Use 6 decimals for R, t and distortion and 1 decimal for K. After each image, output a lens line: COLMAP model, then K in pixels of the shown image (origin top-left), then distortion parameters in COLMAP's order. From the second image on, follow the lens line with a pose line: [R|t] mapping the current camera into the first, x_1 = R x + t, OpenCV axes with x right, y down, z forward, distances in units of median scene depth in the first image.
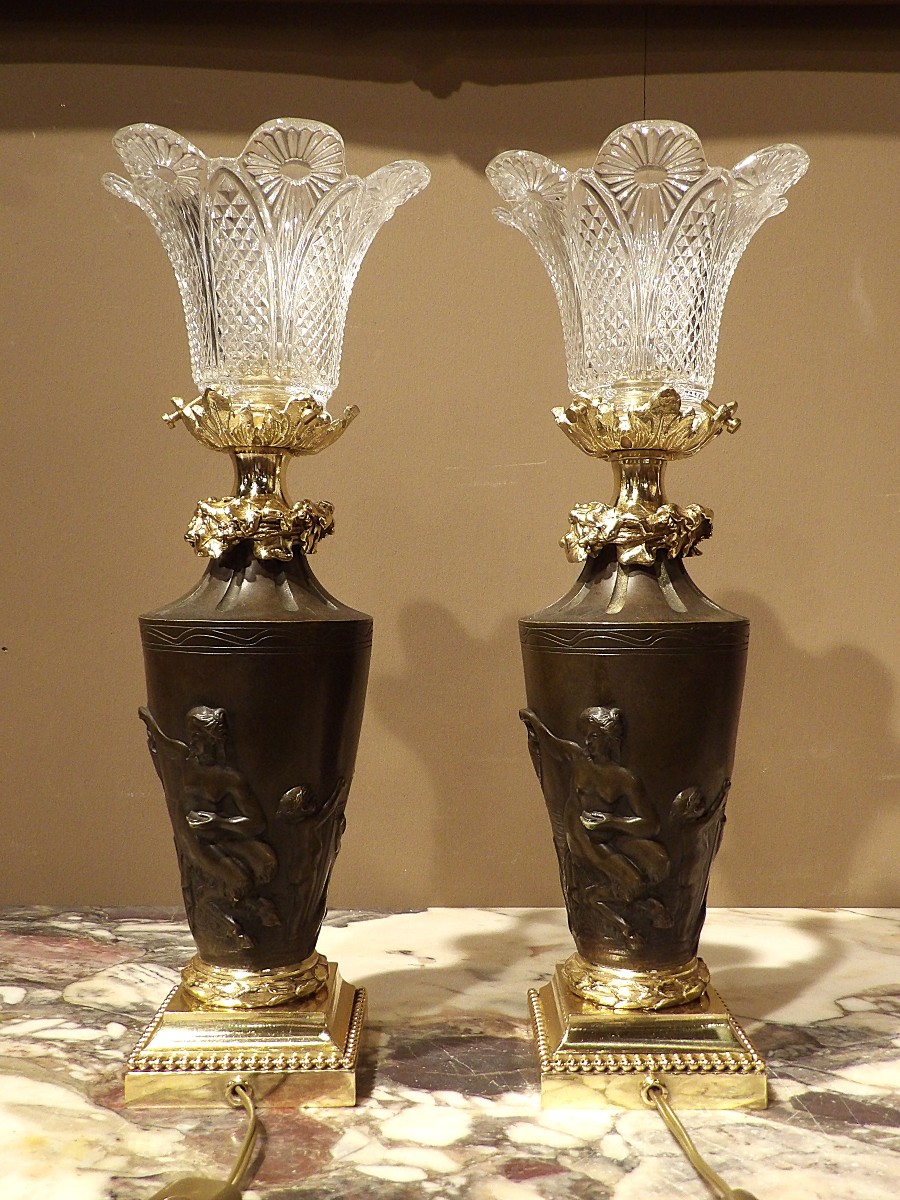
lens RADIAL K [[1164.6, 0, 436.3], [0, 1164.6, 647.2], [0, 0, 1]] dist [0.024146, 0.000000]
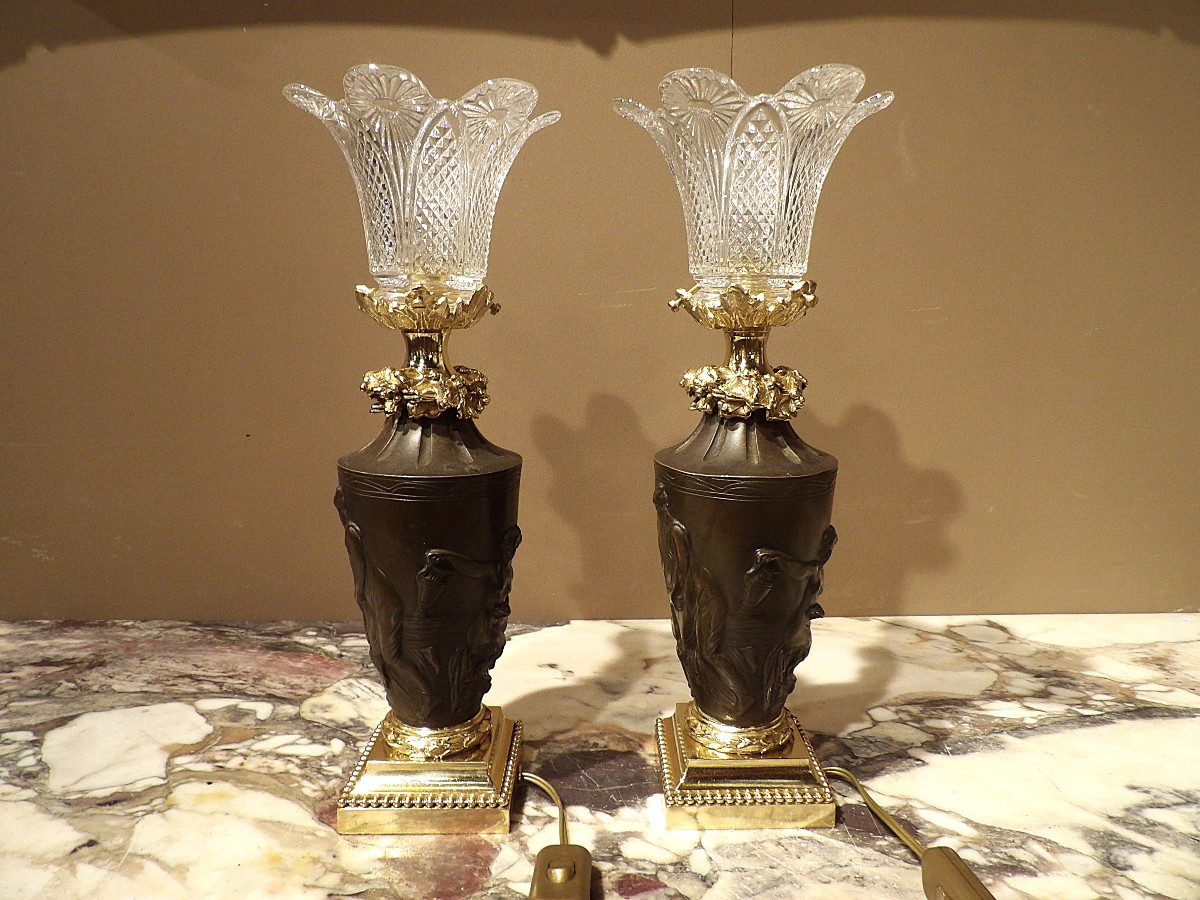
lens RADIAL K [[839.4, 0, 583.0], [0, 839.4, 449.7], [0, 0, 1]] dist [0.020619, 0.001994]
pose [[0.999917, -0.011177, -0.006336, 0.025622], [0.011860, 0.992623, 0.120662, -0.148443], [0.004941, -0.120728, 0.992673, 0.077870]]
